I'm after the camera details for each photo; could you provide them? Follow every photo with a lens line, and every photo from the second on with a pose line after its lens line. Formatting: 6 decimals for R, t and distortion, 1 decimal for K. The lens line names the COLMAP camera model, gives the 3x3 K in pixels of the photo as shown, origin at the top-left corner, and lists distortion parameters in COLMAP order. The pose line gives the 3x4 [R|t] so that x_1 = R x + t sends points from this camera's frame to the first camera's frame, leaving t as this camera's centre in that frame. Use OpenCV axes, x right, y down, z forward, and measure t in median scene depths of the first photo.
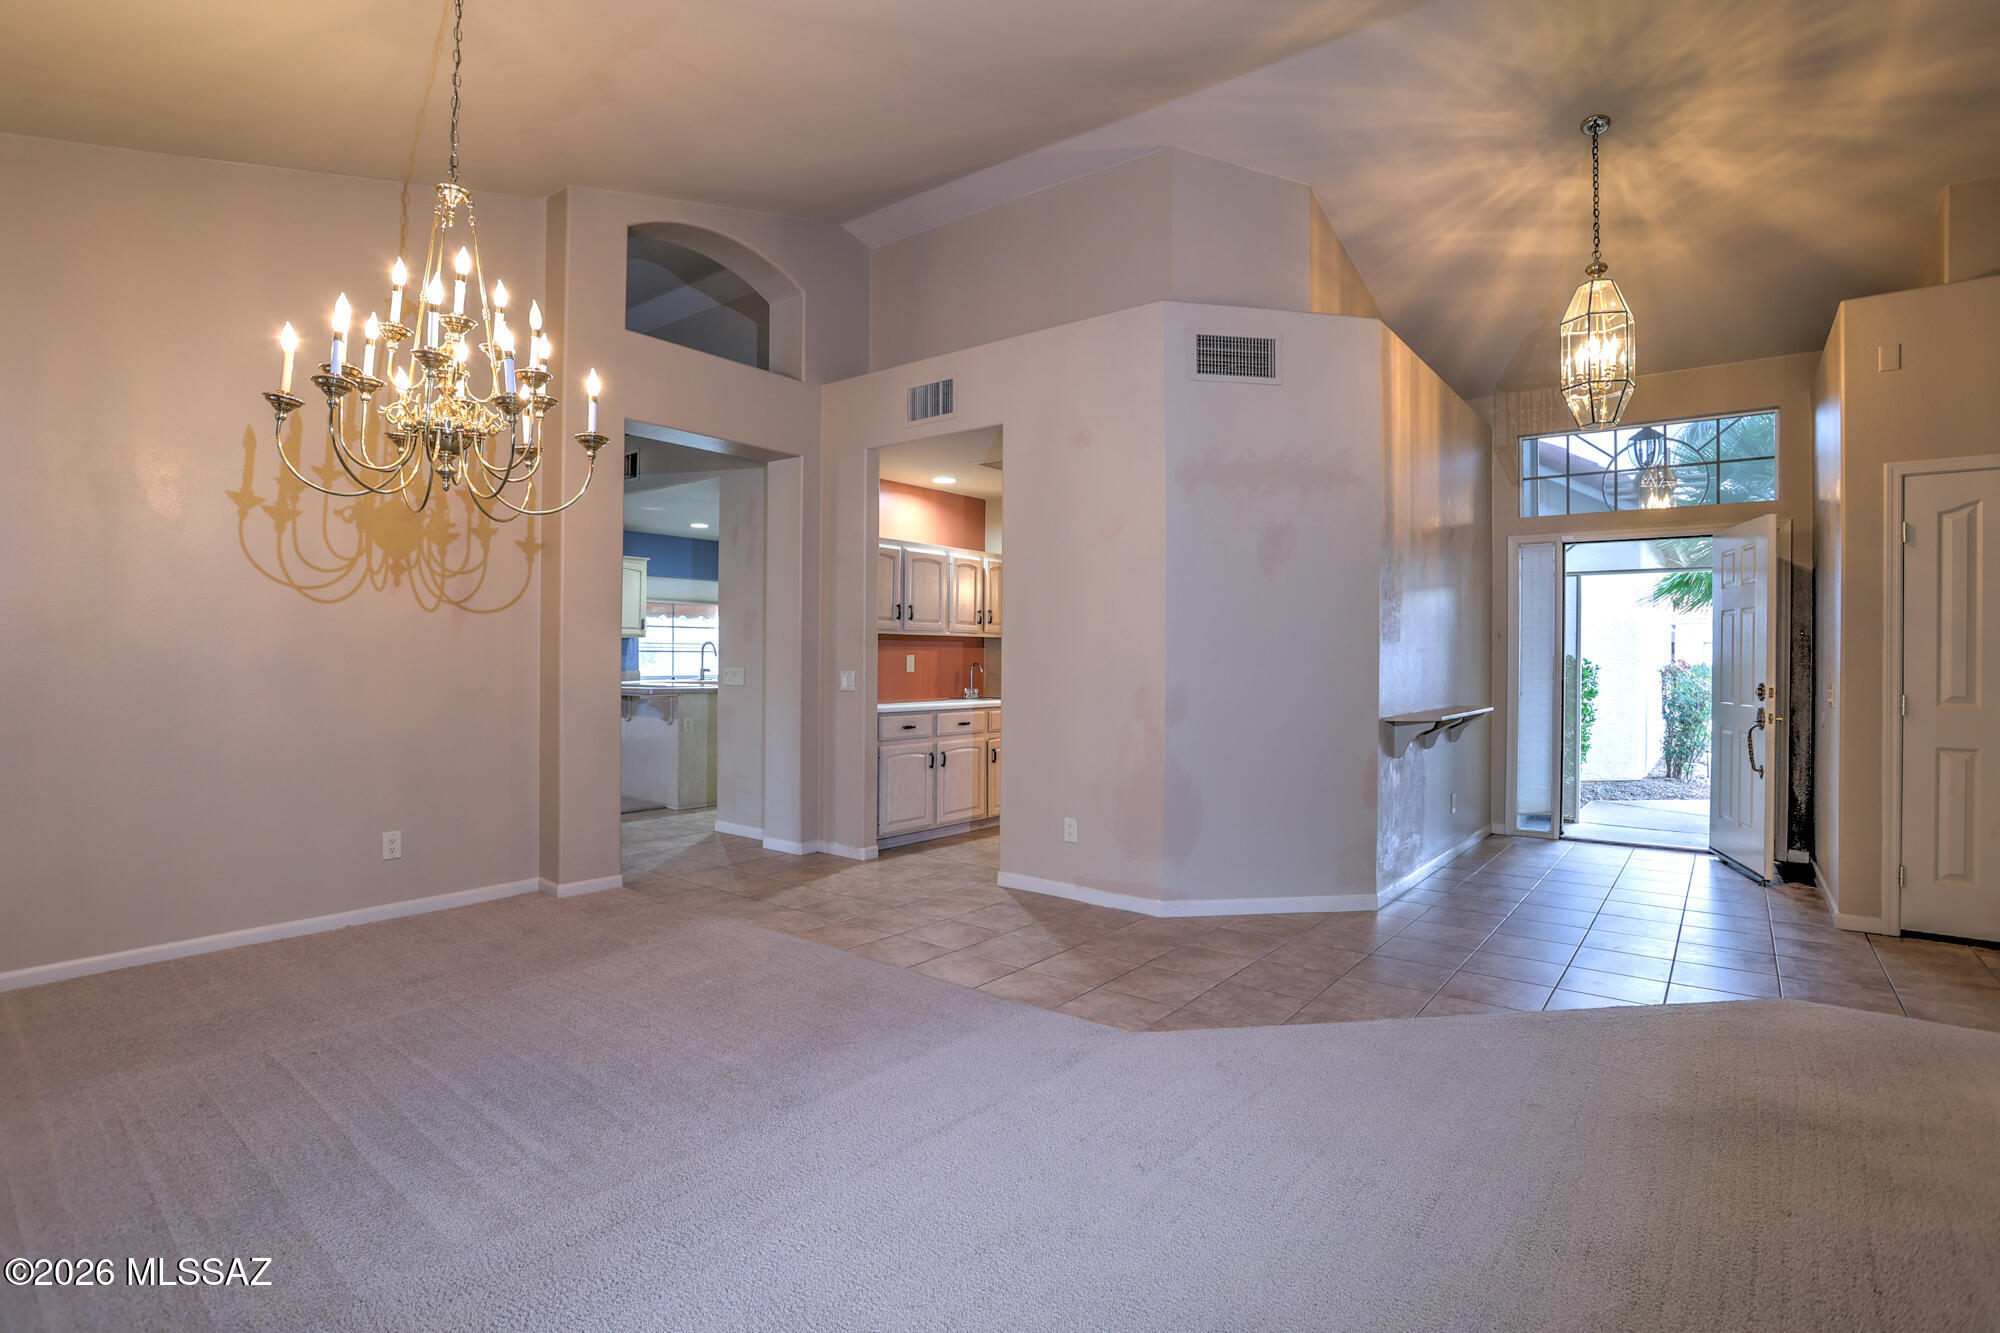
lens RADIAL K [[975.6, 0, 992.5], [0, 975.6, 656.3], [0, 0, 1]] dist [-0.079137, 0.031594]
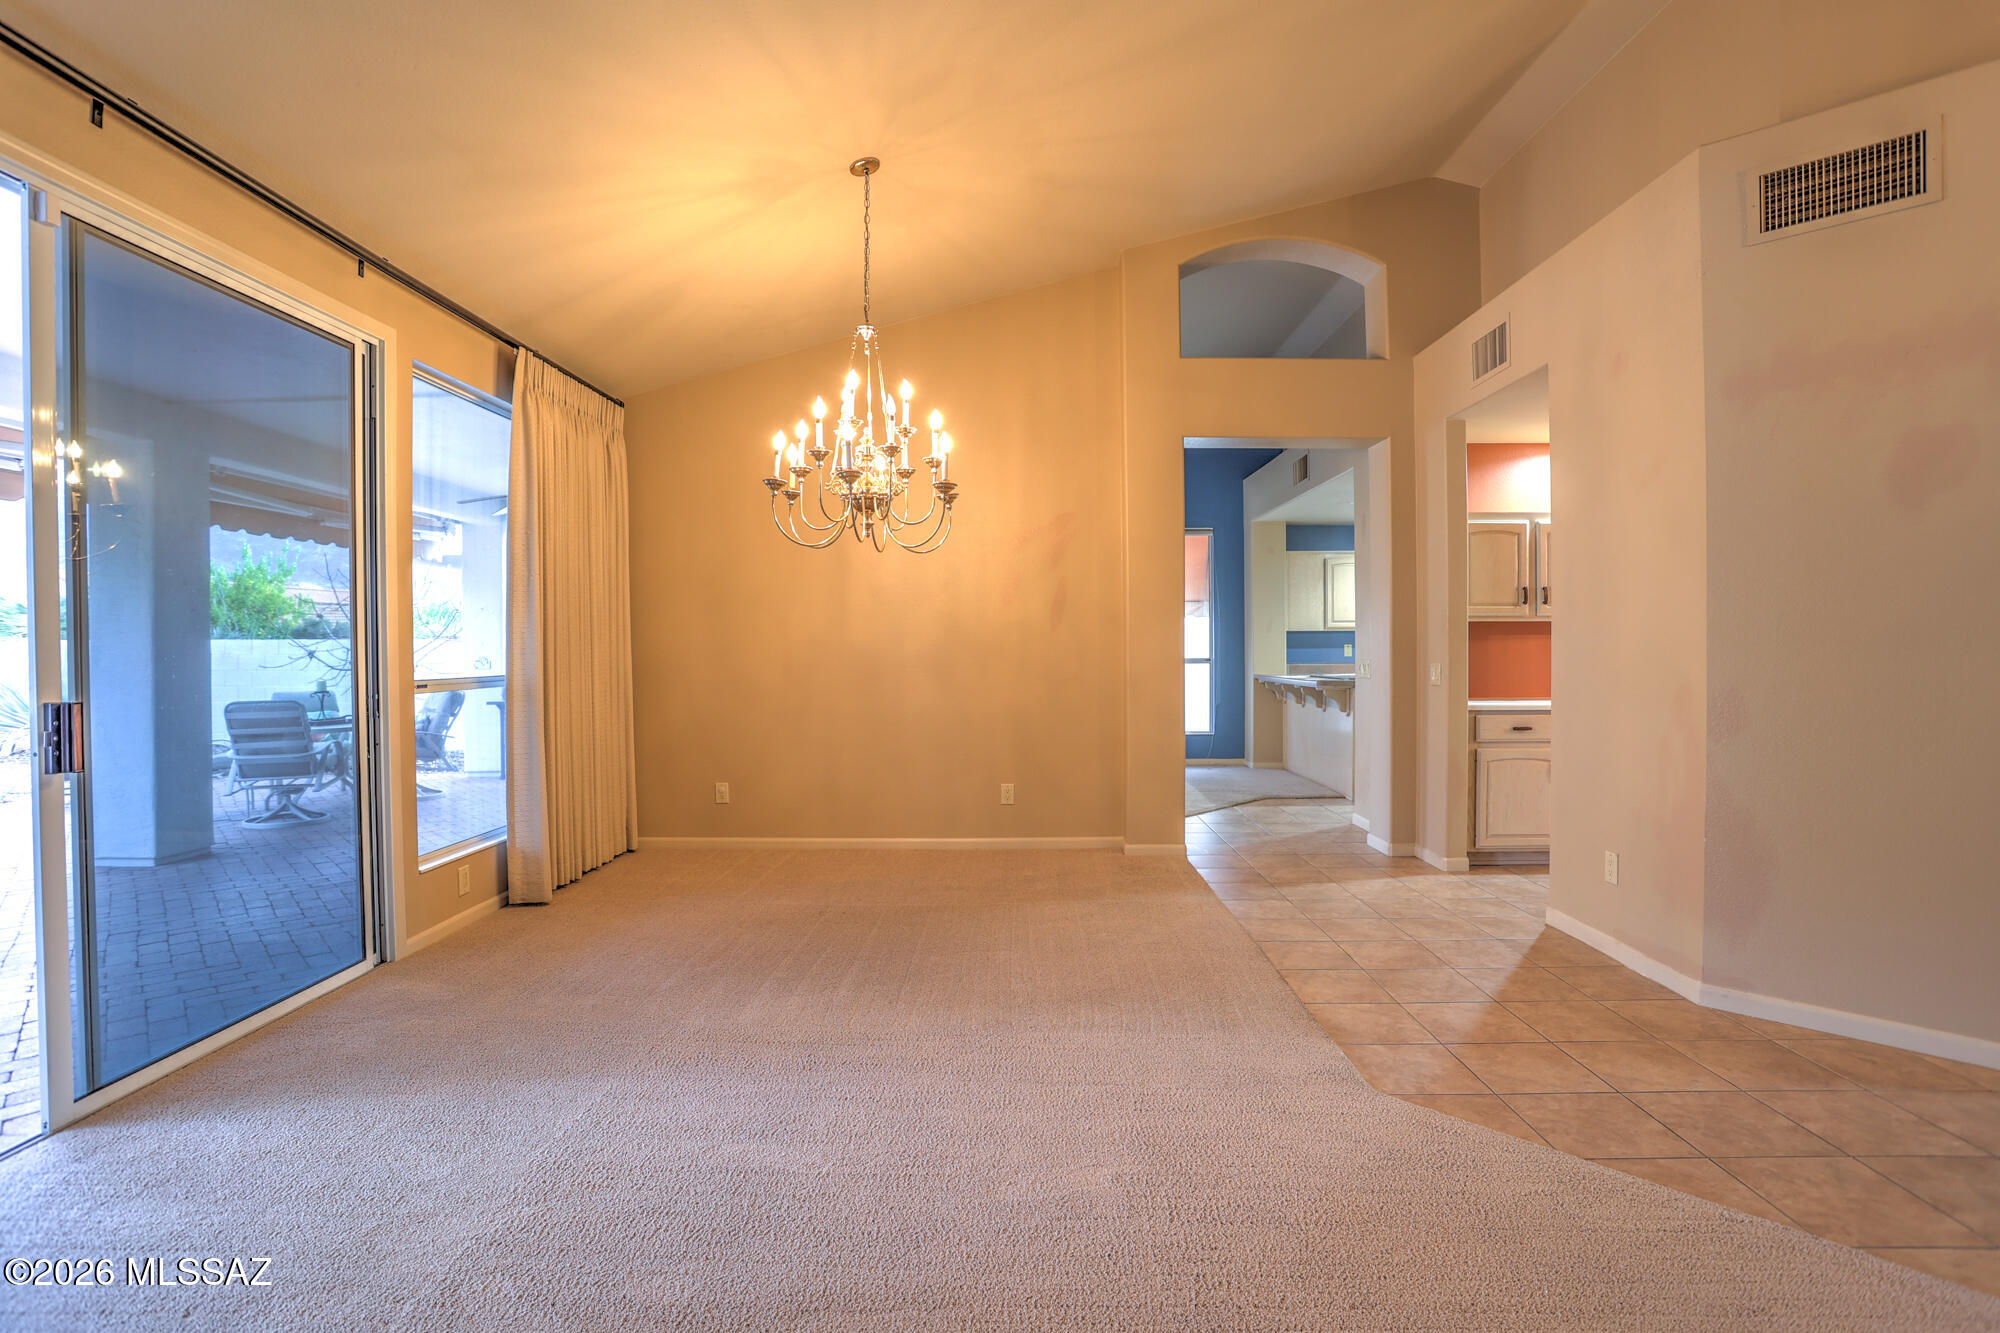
lens RADIAL K [[964.1, 0, 1000.1], [0, 964.1, 660.4], [0, 0, 1]] dist [-0.056117, 0.024585]
pose [[0.619174, 0.004083, -0.785243, 0.408708], [0.003124, 0.999966, 0.007663, 0.005608], [0.785248, -0.007198, 0.619140, 0.163061]]
